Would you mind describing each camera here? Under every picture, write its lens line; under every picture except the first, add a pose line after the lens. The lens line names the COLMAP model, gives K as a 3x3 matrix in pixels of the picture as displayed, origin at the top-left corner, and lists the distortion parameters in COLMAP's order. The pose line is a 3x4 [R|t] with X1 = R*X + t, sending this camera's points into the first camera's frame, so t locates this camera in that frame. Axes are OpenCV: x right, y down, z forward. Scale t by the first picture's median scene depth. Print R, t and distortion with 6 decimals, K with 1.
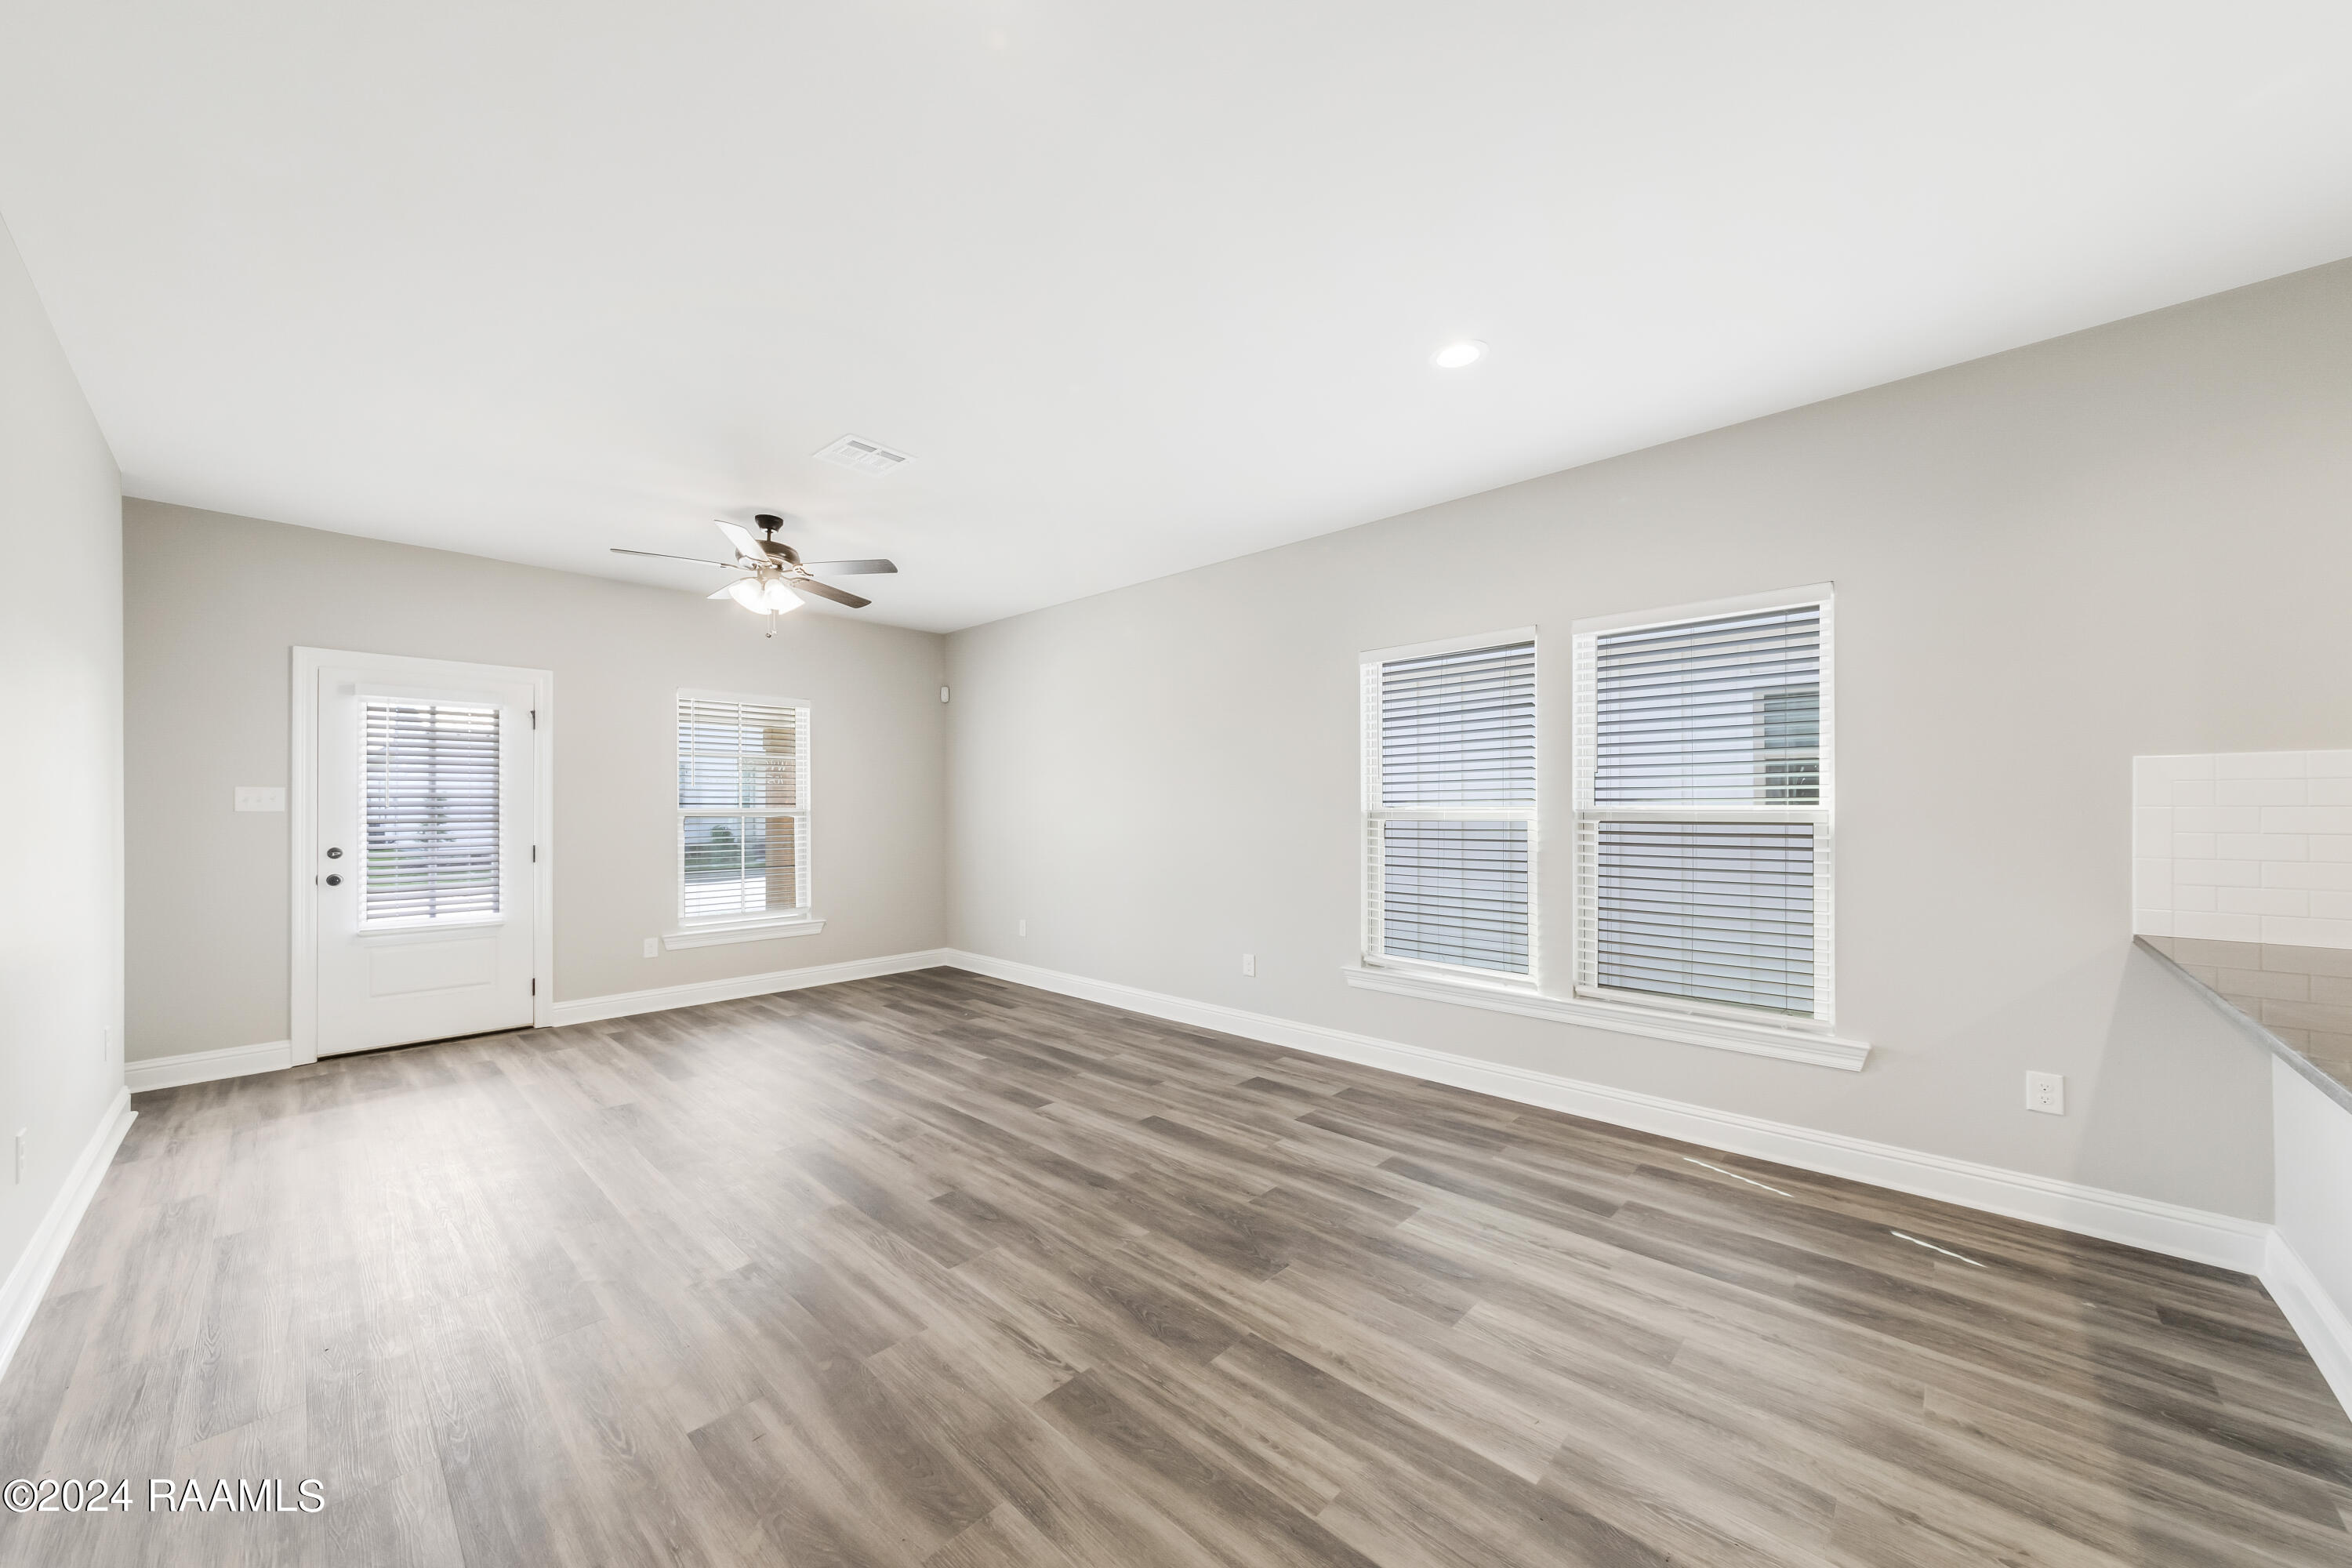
lens RADIAL K [[839.6, 0, 1184.3], [0, 839.6, 801.2], [0, 0, 1]] dist [0.000726, -0.000379]
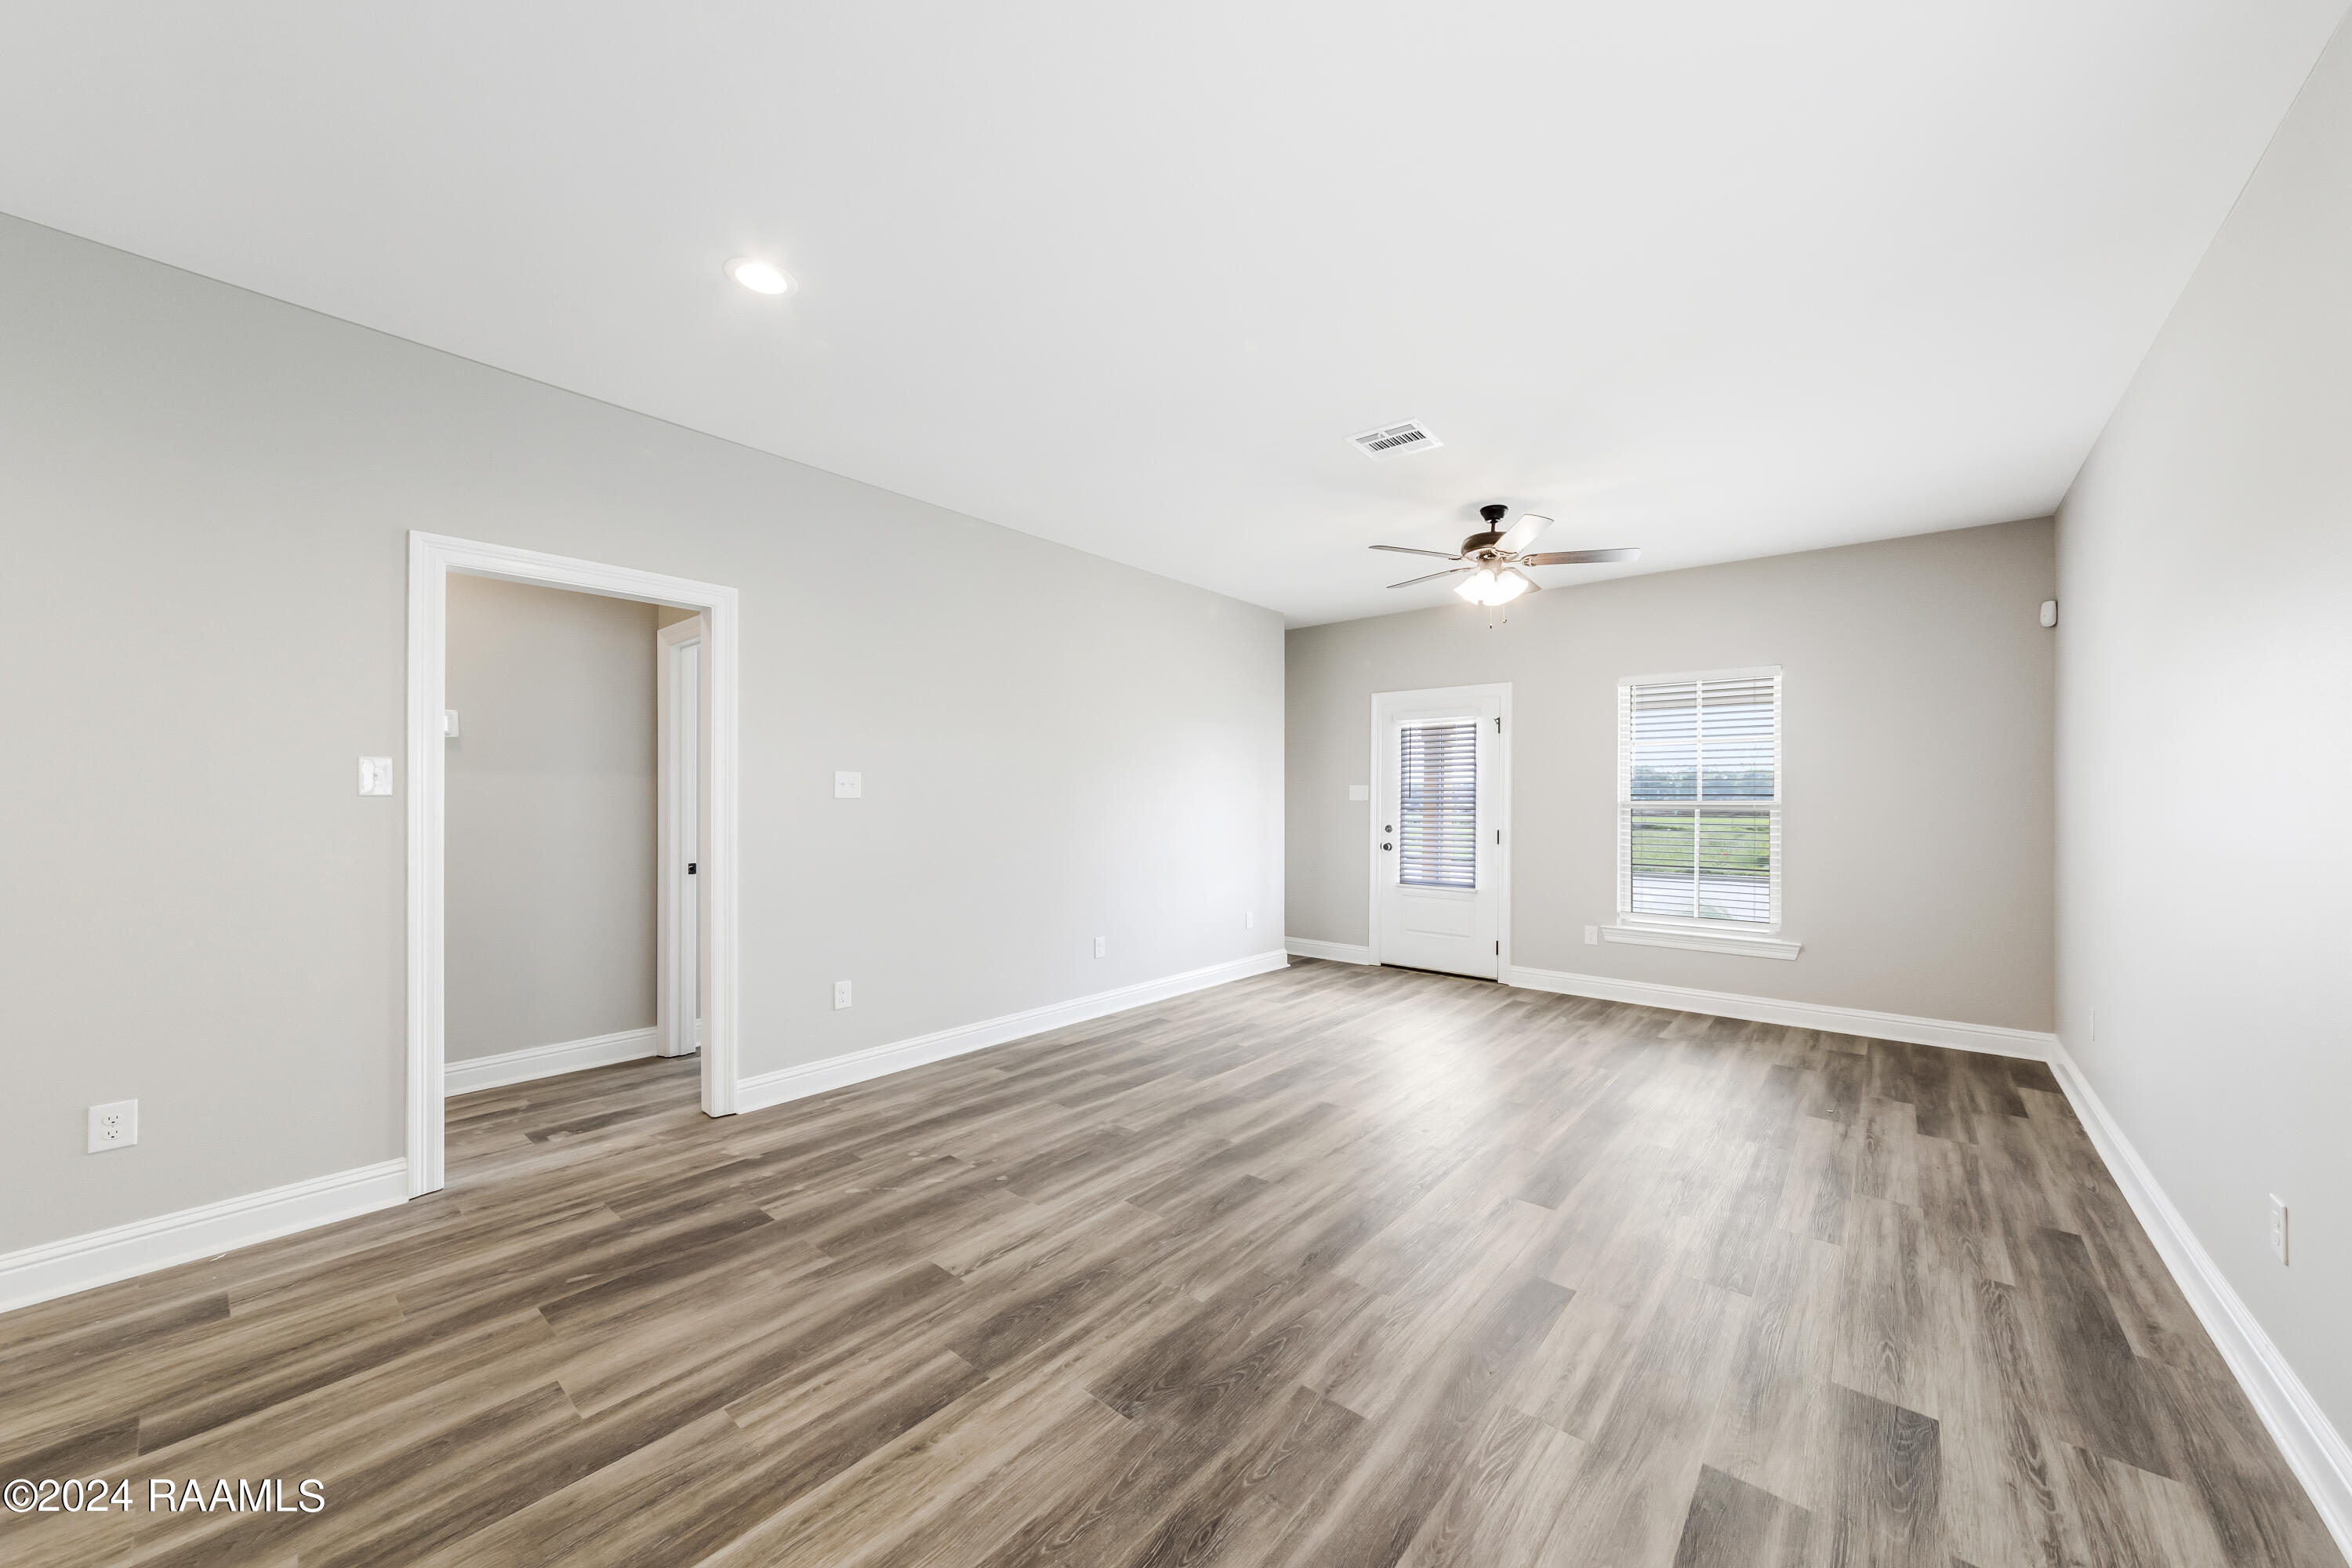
lens RADIAL K [[839.6, 0, 1163.2], [0, 839.6, 797.4], [0, 0, 1]] dist [0.000726, -0.000379]
pose [[0.047584, 0.000527, -0.998867, 0.618419], [0.003945, 0.999992, 0.000716, 0.005069], [0.998859, -0.003974, 0.047581, 0.715997]]
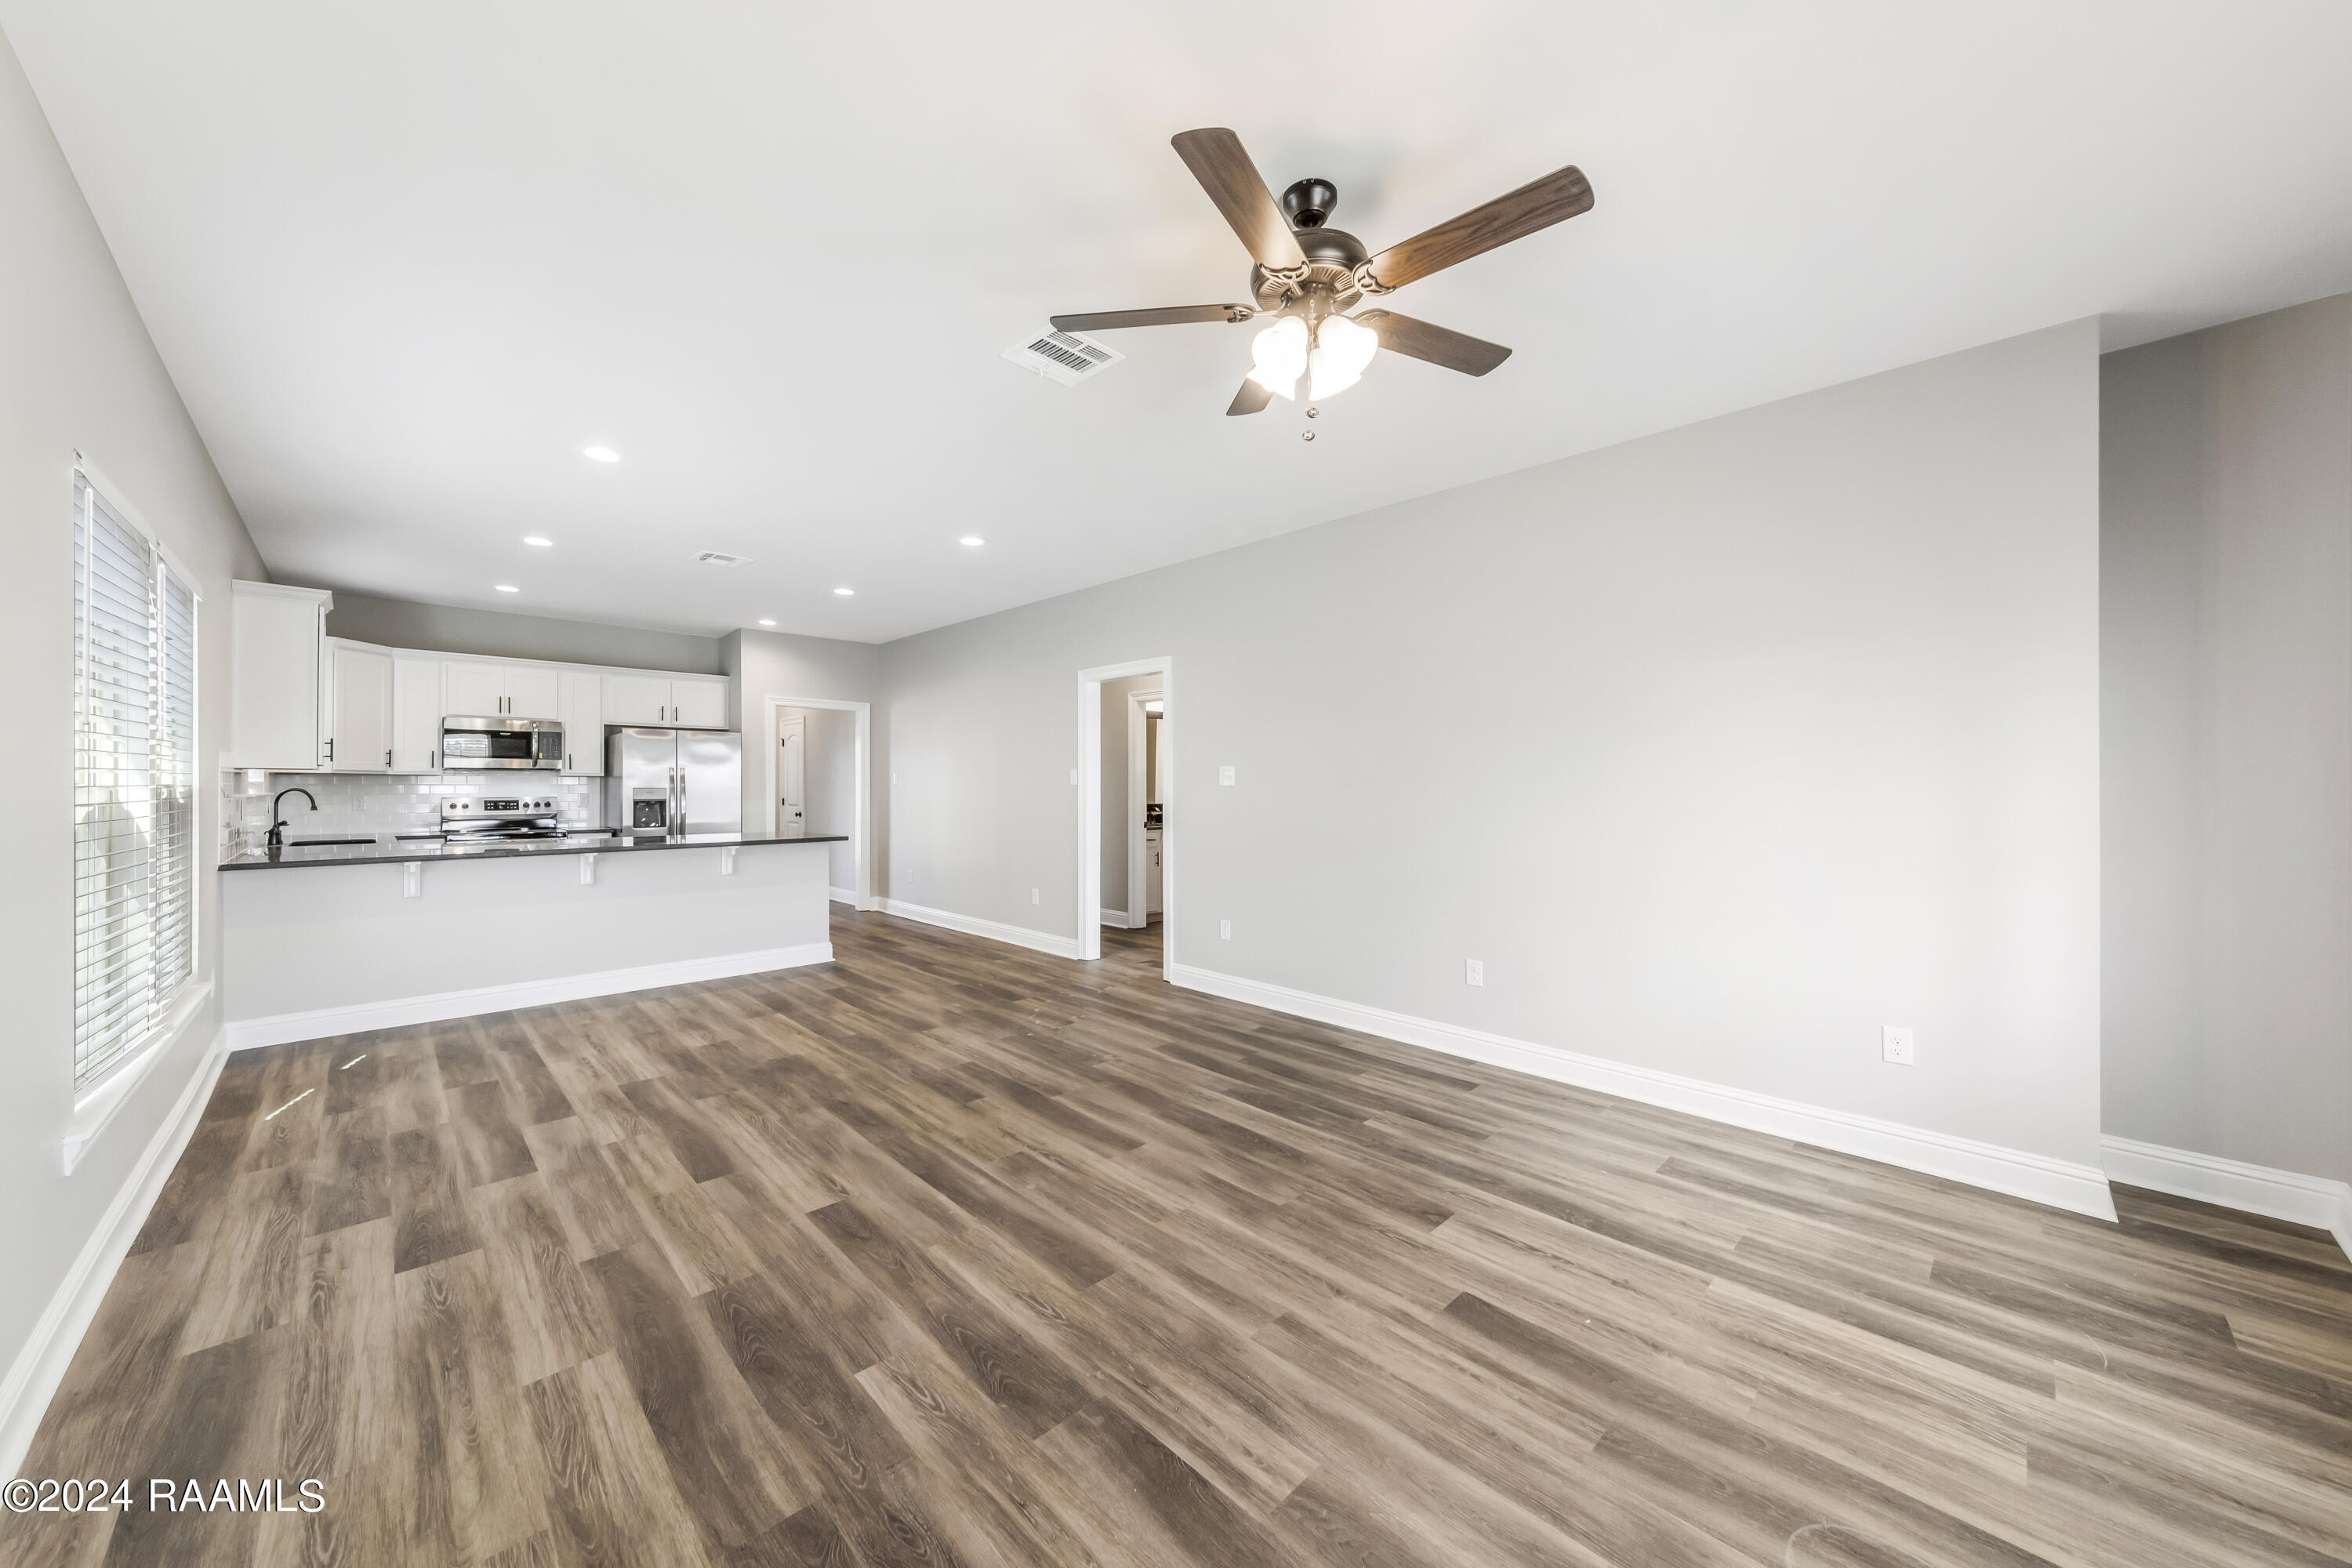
lens RADIAL K [[839.6, 0, 1224.3], [0, 839.6, 786.2], [0, 0, 1]] dist [0.000726, -0.000379]
pose [[-0.999960, 0.000528, 0.008878, -0.569436], [0.000476, 0.999983, -0.005840, 0.013916], [-0.008881, -0.005835, -0.999944, 1.908890]]
